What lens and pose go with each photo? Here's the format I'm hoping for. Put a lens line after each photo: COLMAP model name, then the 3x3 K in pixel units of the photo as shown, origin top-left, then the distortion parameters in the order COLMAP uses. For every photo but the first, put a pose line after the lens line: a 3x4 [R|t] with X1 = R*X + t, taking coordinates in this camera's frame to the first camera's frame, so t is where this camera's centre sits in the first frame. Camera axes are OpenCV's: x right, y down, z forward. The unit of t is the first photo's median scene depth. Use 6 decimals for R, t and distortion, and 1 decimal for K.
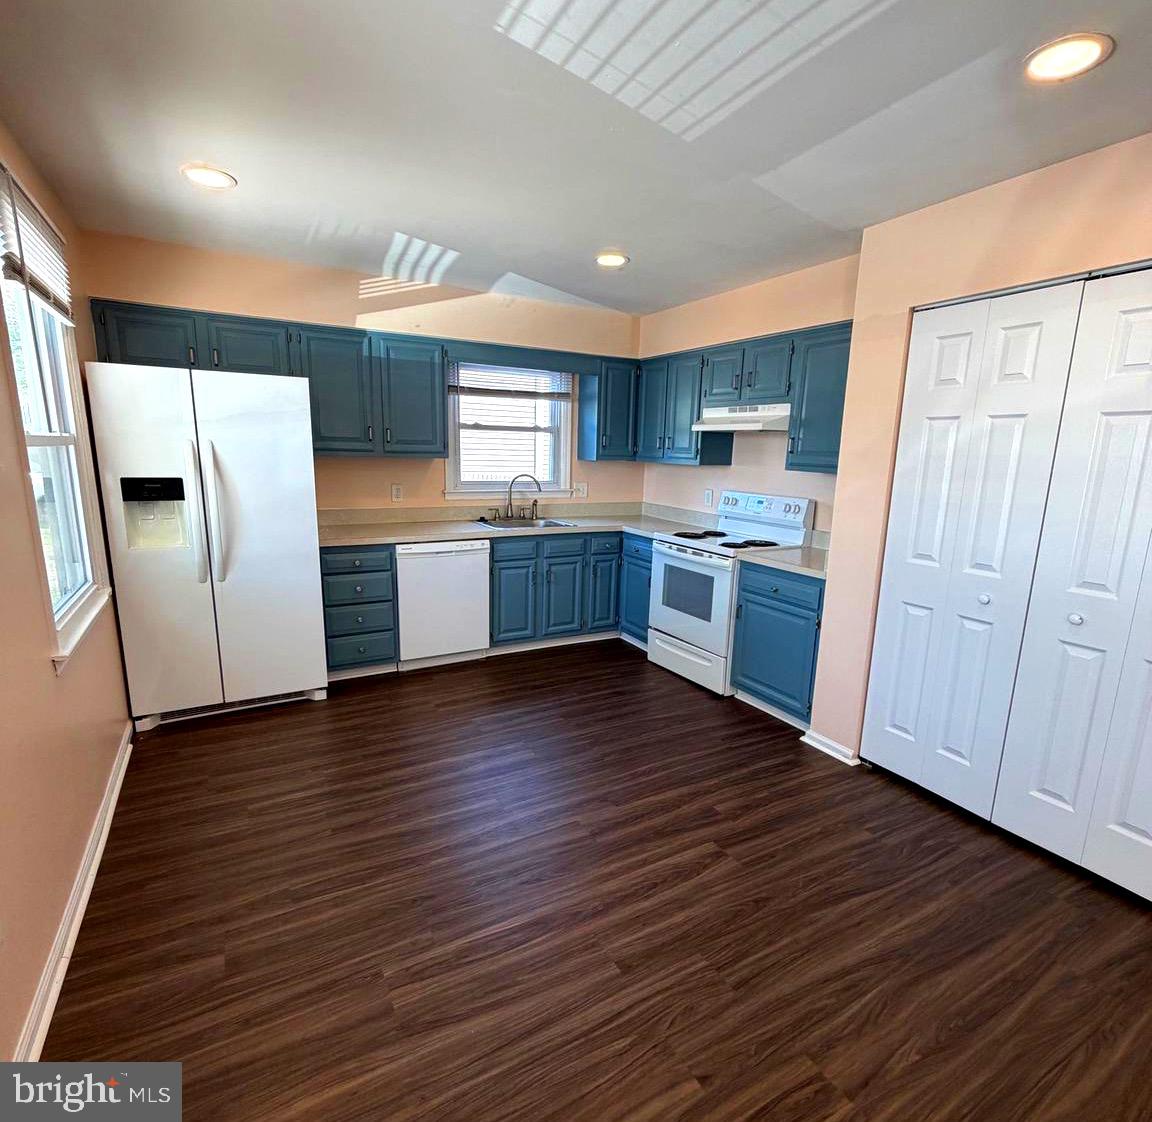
lens RADIAL K [[624.1, 0, 584.3], [0, 624.1, 582.7], [0, 0, 1]] dist [0.000066, -0.000747]
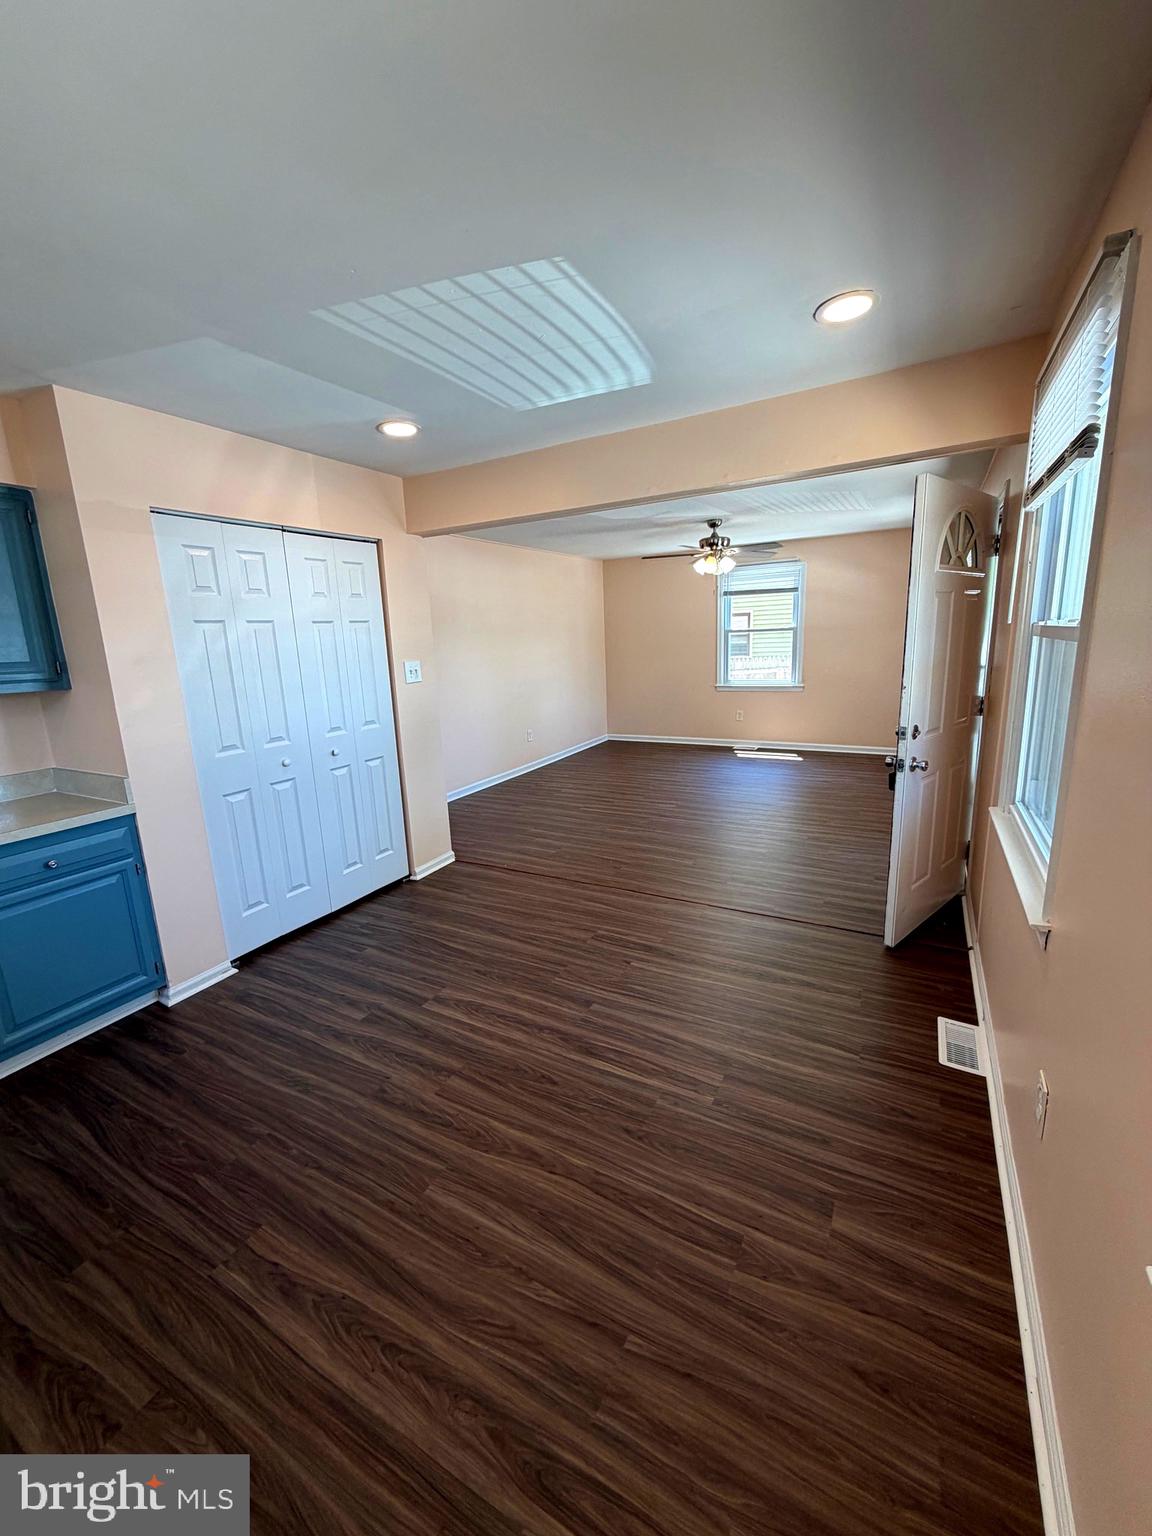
lens RADIAL K [[613.4, 0, 577.4], [0, 613.4, 761.9], [0, 0, 1]] dist [0.002029, 0.000123]
pose [[-0.526478, -0.175461, 0.831886, -0.565719], [0.204381, 0.923659, 0.324165, -0.203211], [-0.825257, 0.340687, -0.450425, 0.832529]]
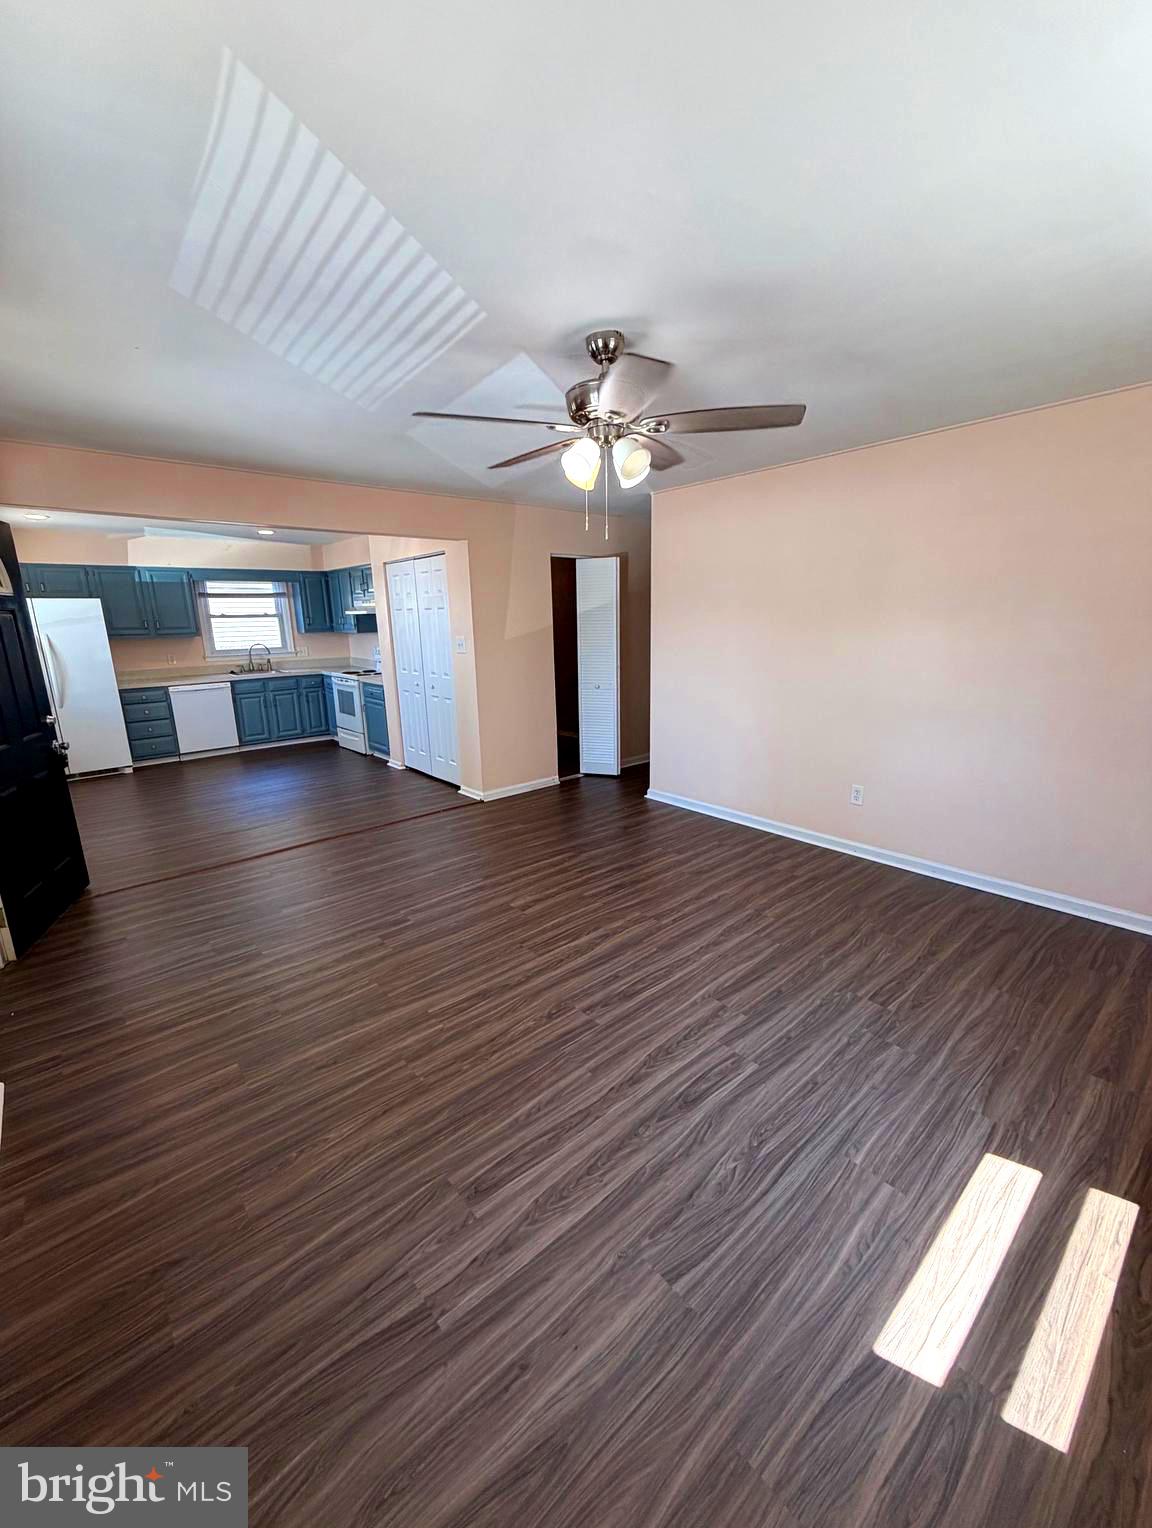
lens RADIAL K [[616.1, 0, 577.7], [0, 616.1, 763.1], [0, 0, 1]] dist [0.001685, 0.000095]
pose [[0.978494, -0.089295, 0.185946, 0.525201], [0.084727, 0.995878, 0.032389, 0.211019], [-0.188072, -0.015938, 0.982026, -1.010391]]
